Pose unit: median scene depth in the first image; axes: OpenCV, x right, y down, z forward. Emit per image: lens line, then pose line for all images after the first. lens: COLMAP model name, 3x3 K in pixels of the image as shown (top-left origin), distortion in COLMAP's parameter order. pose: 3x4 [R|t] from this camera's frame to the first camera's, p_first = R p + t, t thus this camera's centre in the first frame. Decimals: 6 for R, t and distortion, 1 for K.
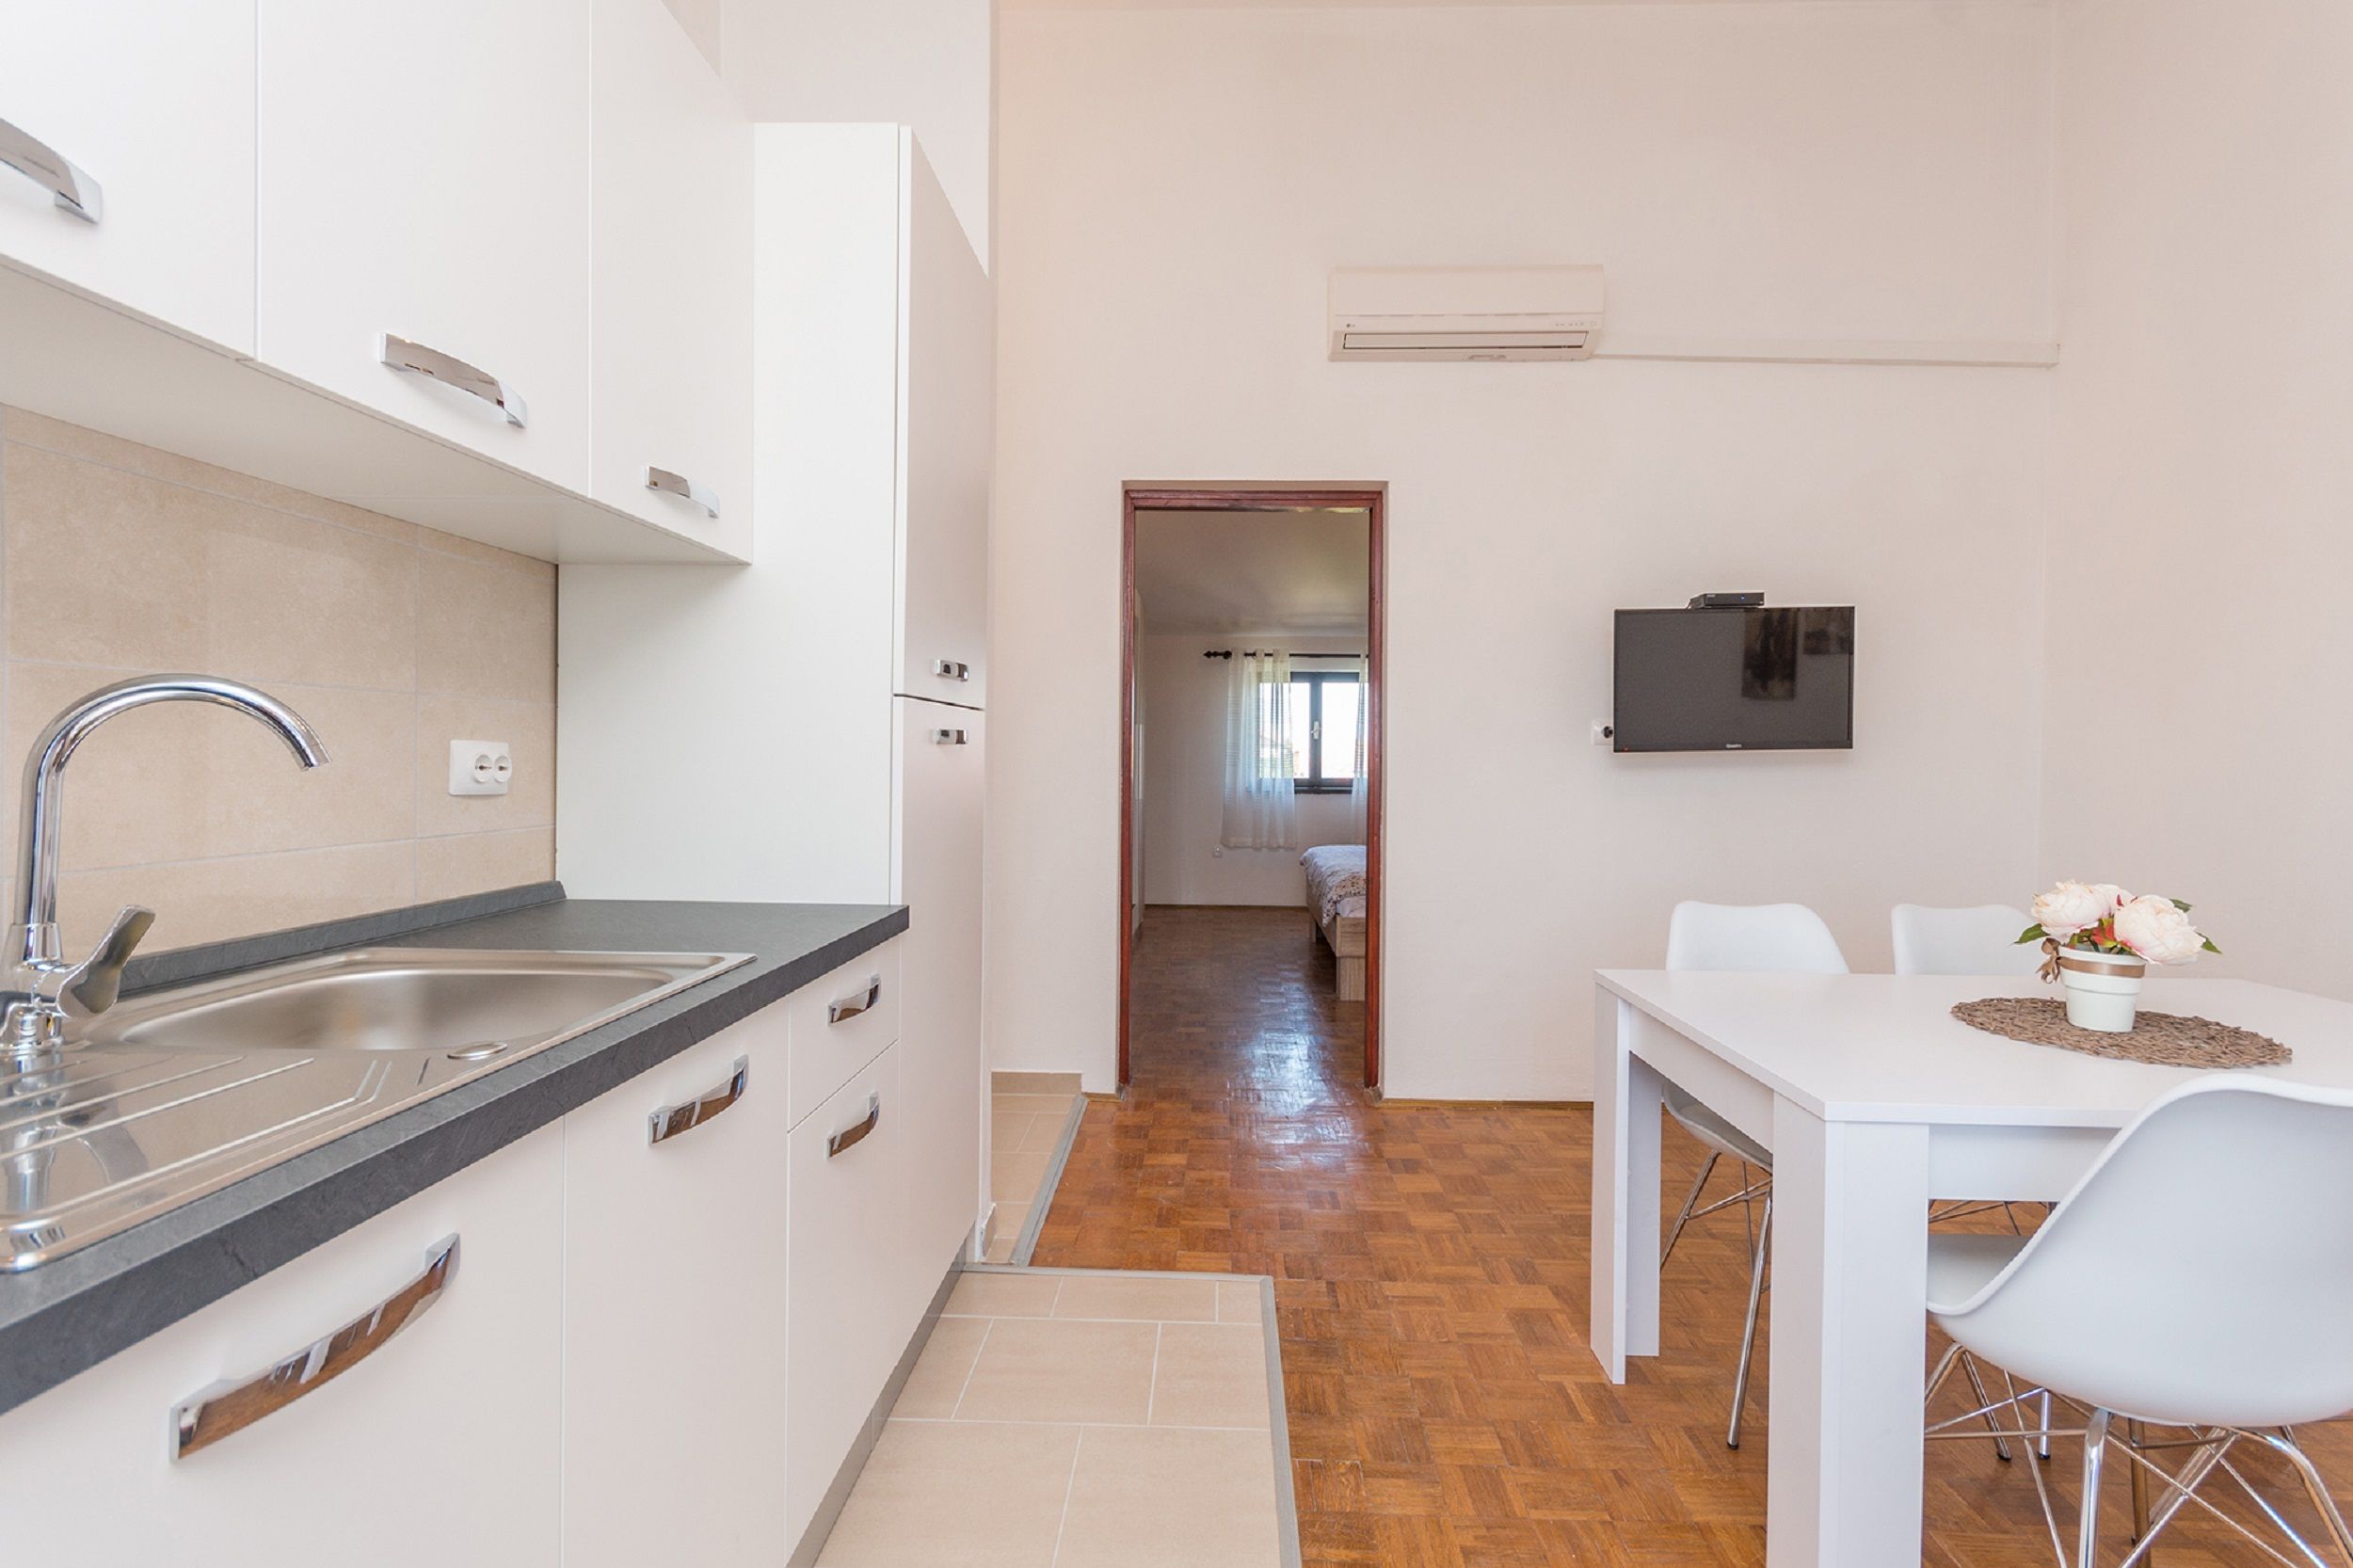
lens RADIAL K [[1088.0, 0, 1189.4], [0, 1088.0, 761.0], [0, 0, 1]] dist [0.004266, 0.001158]
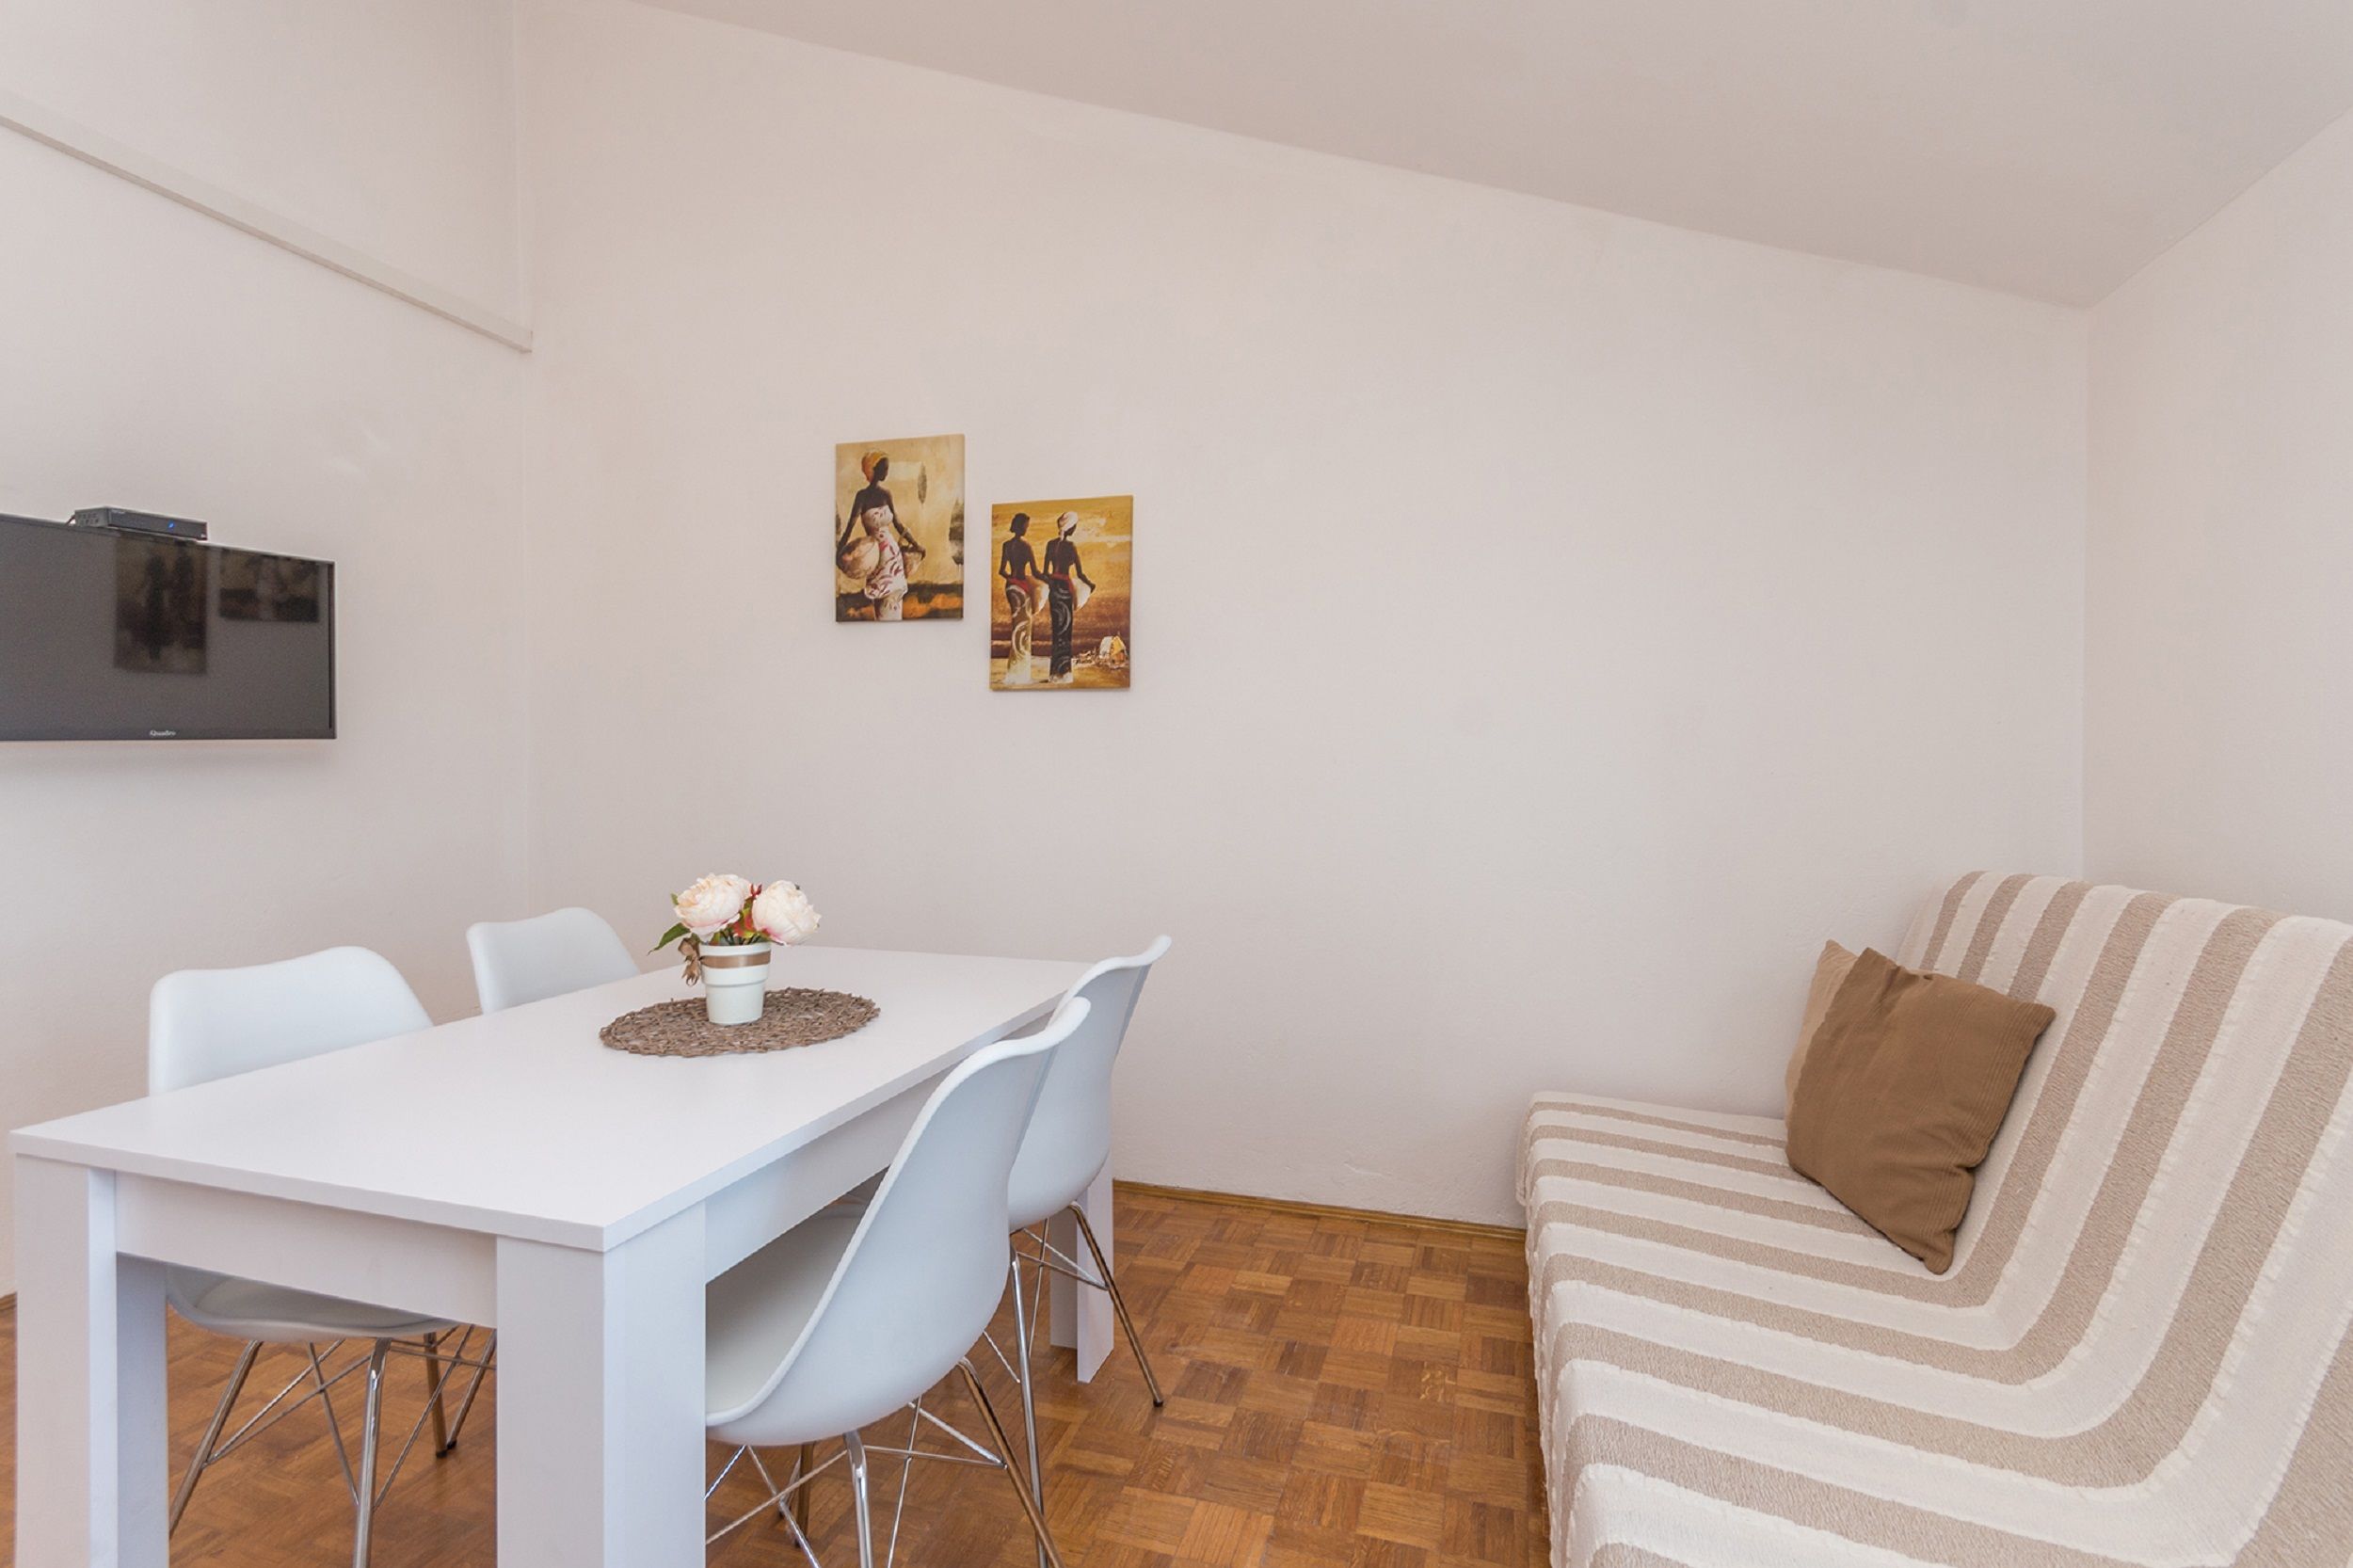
lens RADIAL K [[1088.0, 0, 1189.4], [0, 1088.0, 761.0], [0, 0, 1]] dist [0.004266, 0.001158]
pose [[0.265940, -0.011975, 0.963915, -0.003239], [0.007106, 0.999920, 0.010462, 0.001741], [-0.963963, 0.004067, 0.266004, 0.281056]]
